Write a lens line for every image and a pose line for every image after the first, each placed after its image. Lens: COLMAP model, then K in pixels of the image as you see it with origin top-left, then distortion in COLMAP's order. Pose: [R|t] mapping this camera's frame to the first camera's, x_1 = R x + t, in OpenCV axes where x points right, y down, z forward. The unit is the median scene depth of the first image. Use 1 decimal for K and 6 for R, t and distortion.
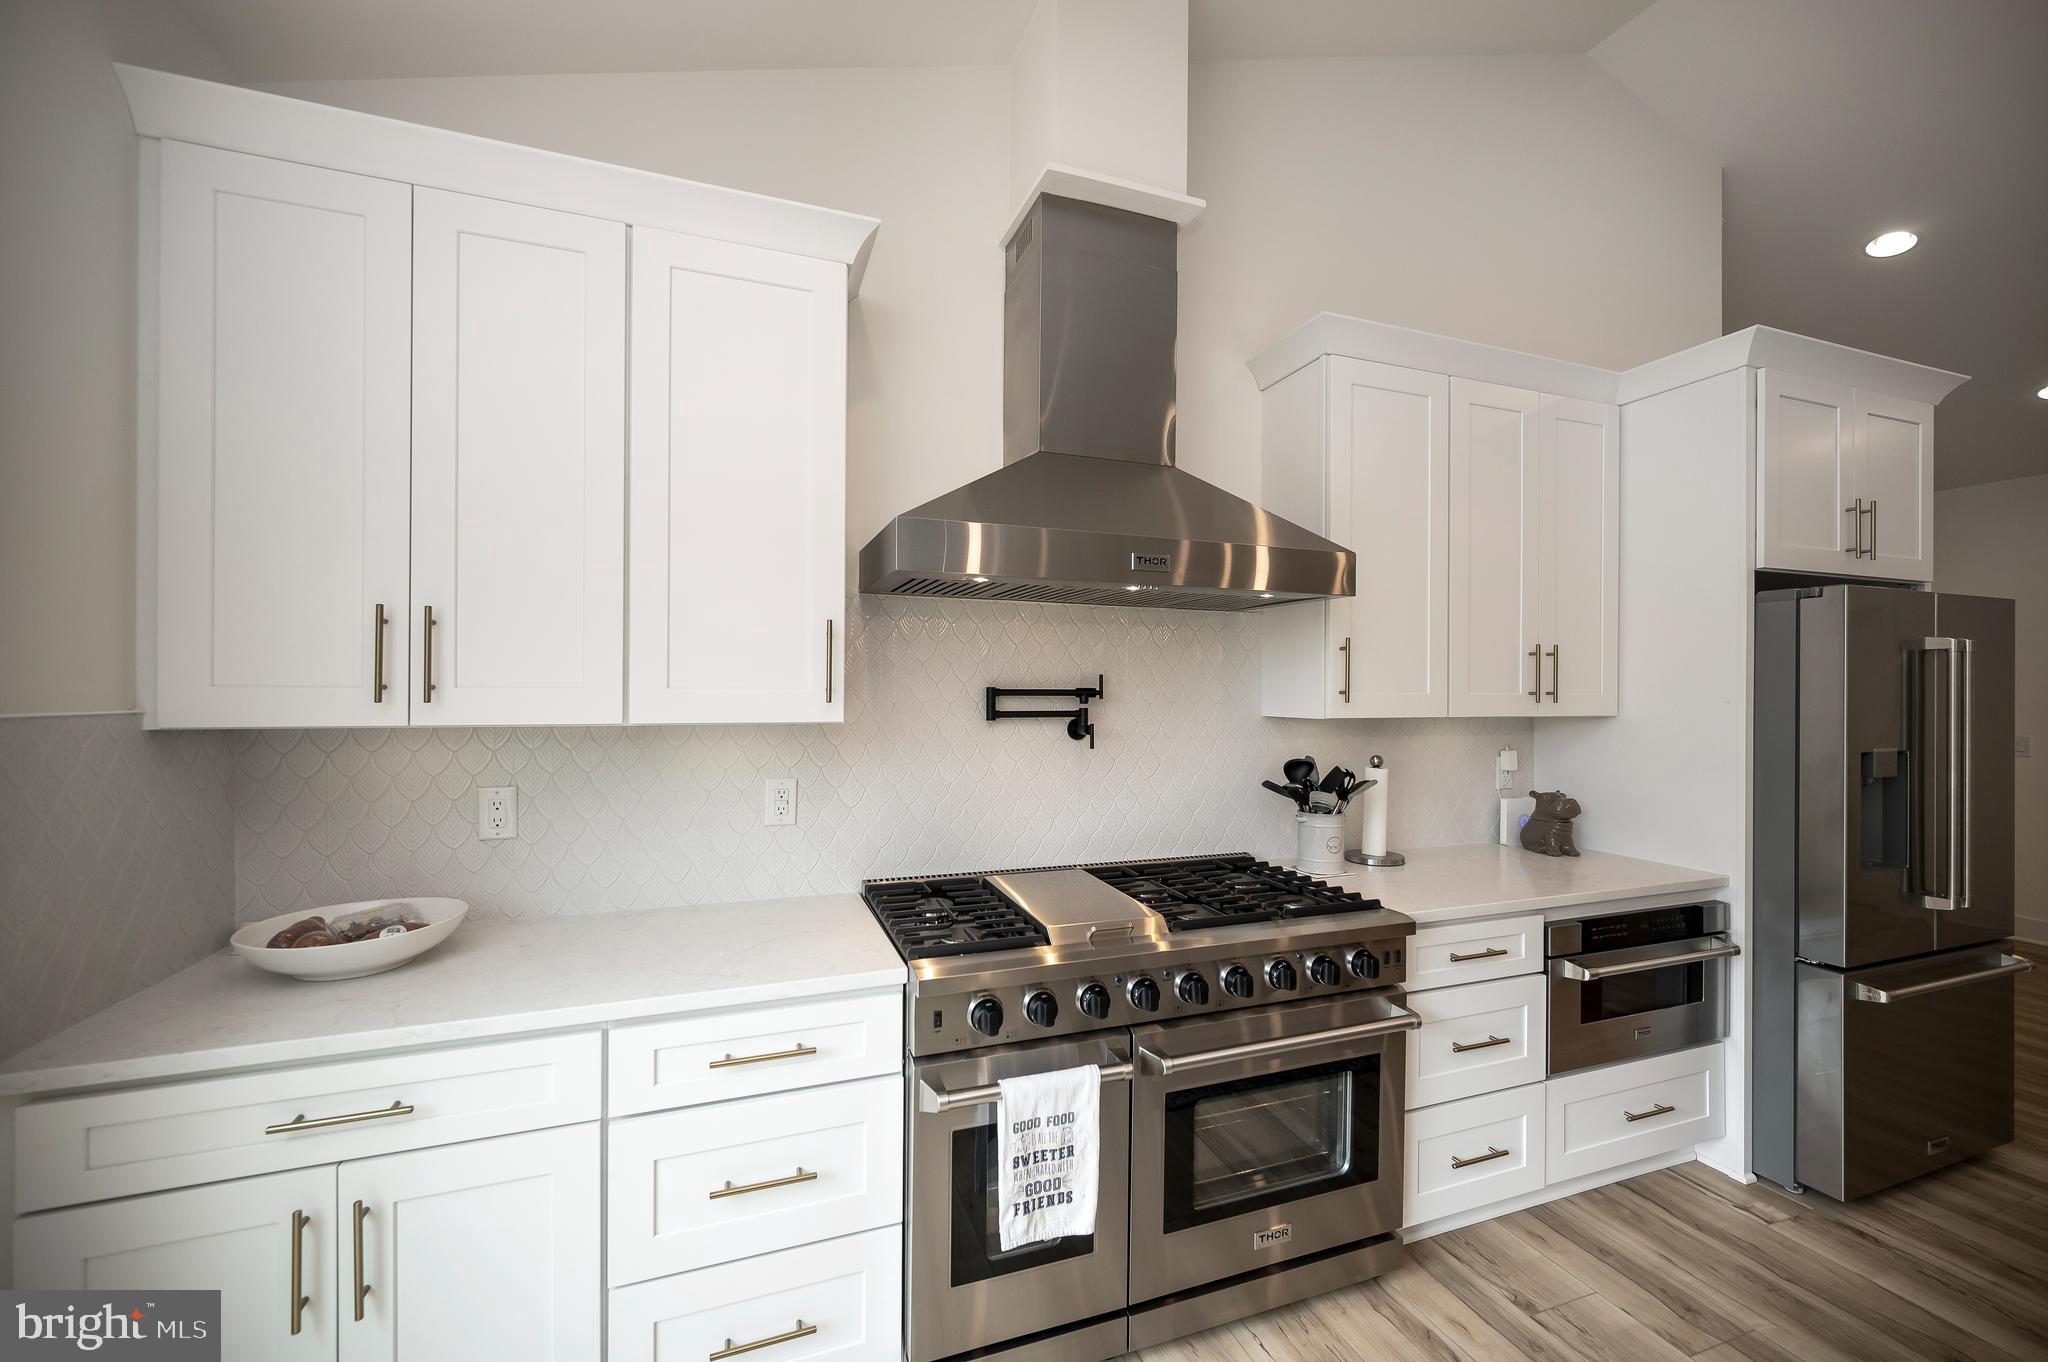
lens RADIAL K [[830.1, 0, 1020.7], [0, 830.1, 684.9], [0, 0, 1]] dist [-0.000905, -0.000722]
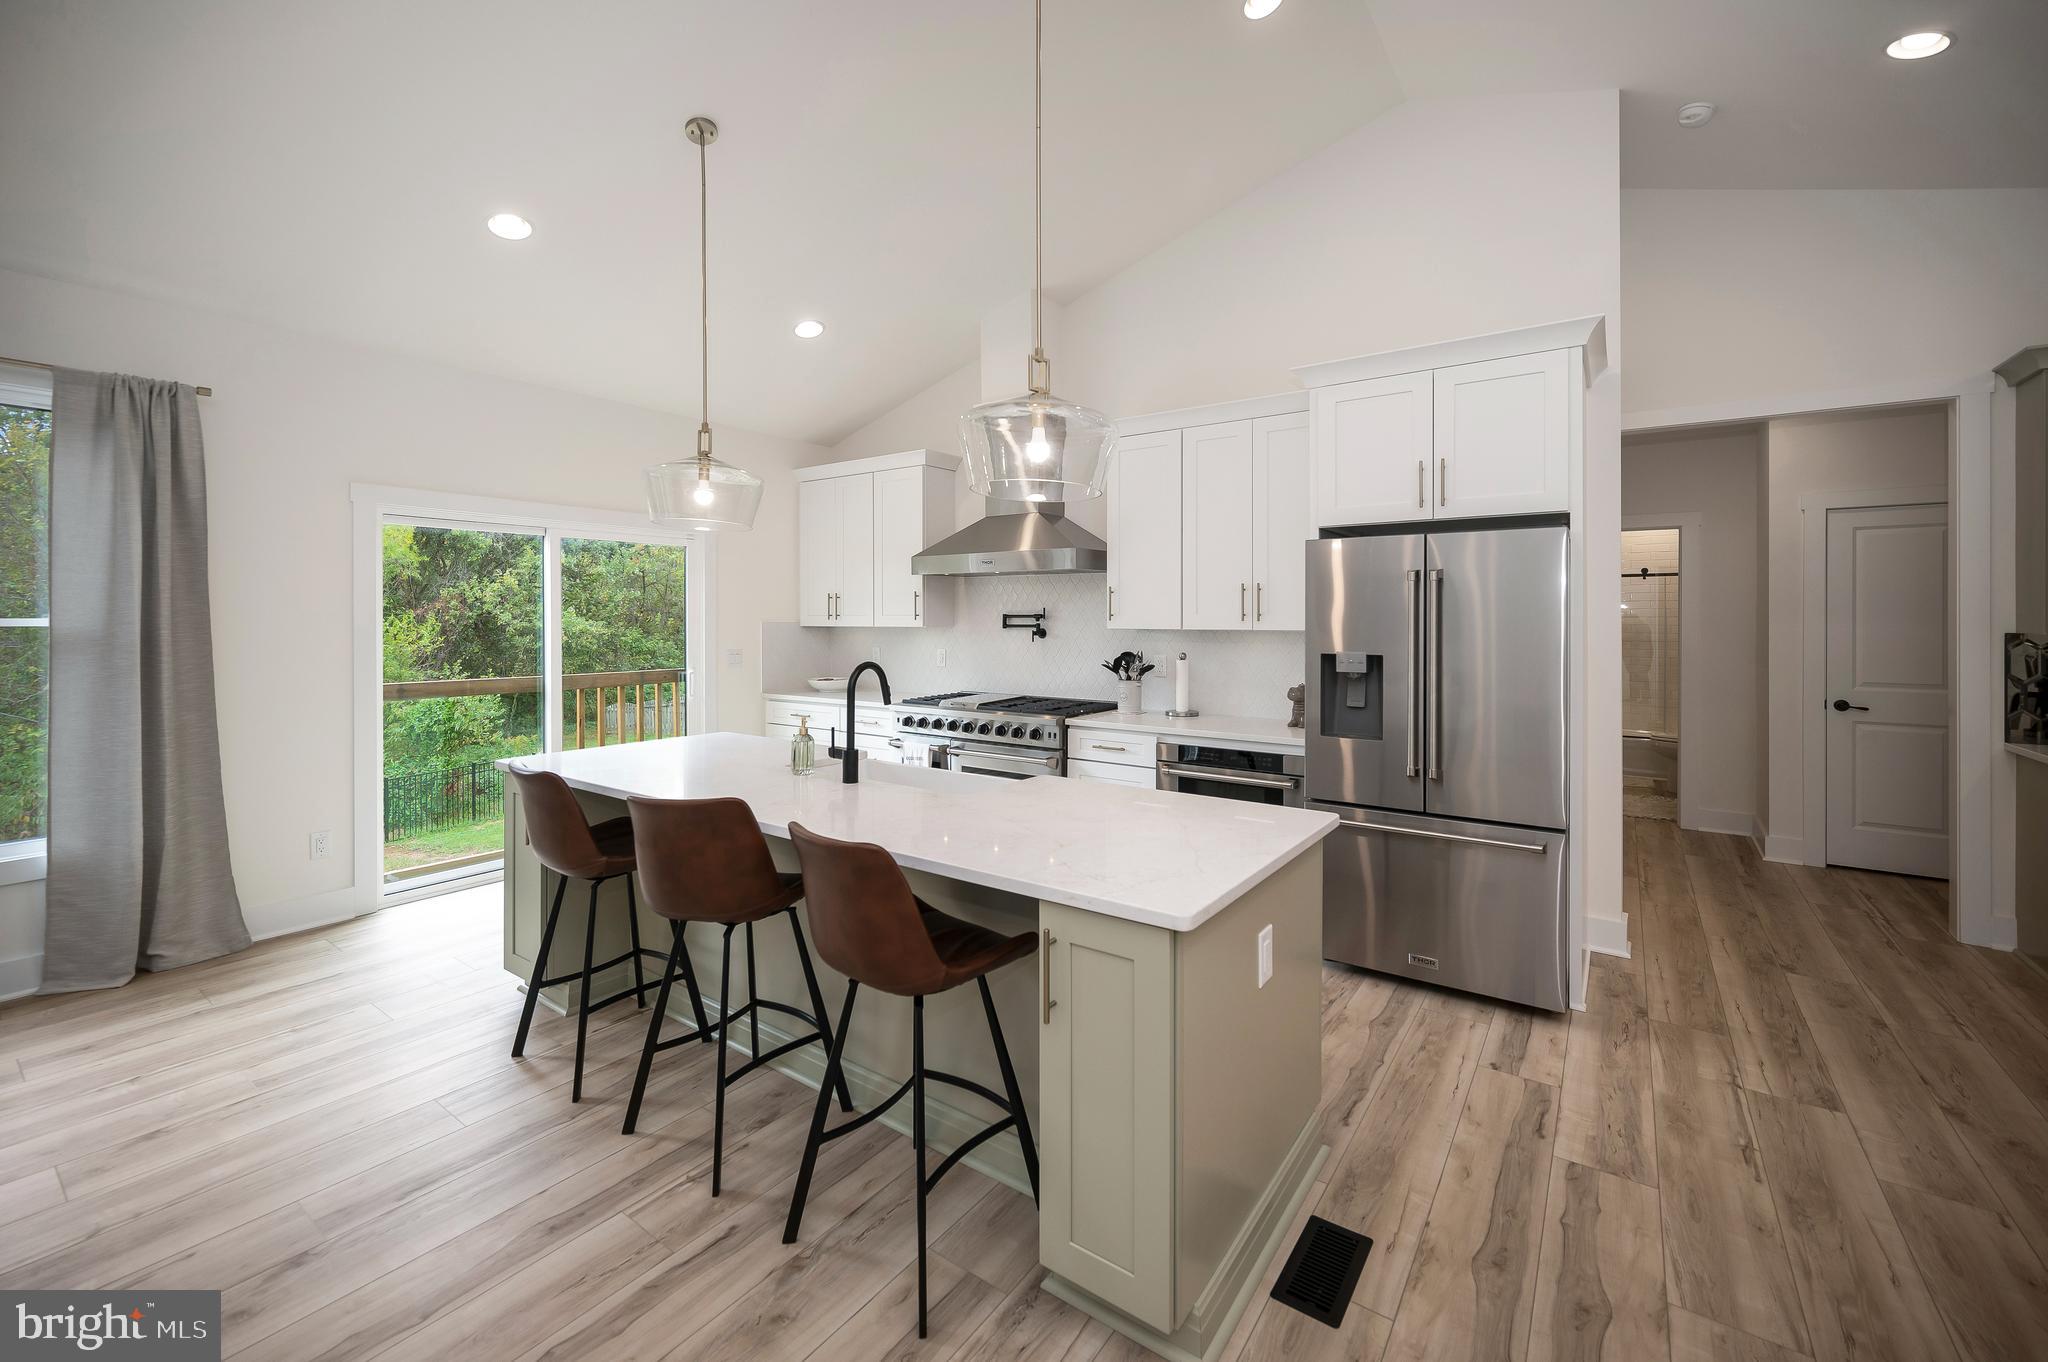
lens RADIAL K [[830.1, 0, 1024.3], [0, 830.1, 610.0], [0, 0, 1]] dist [-0.000905, -0.000722]
pose [[0.576498, -0.011148, -0.817023, 1.846793], [0.007629, 0.999937, -0.008261, 0.011232], [0.817063, -0.001471, 0.576546, -0.280272]]
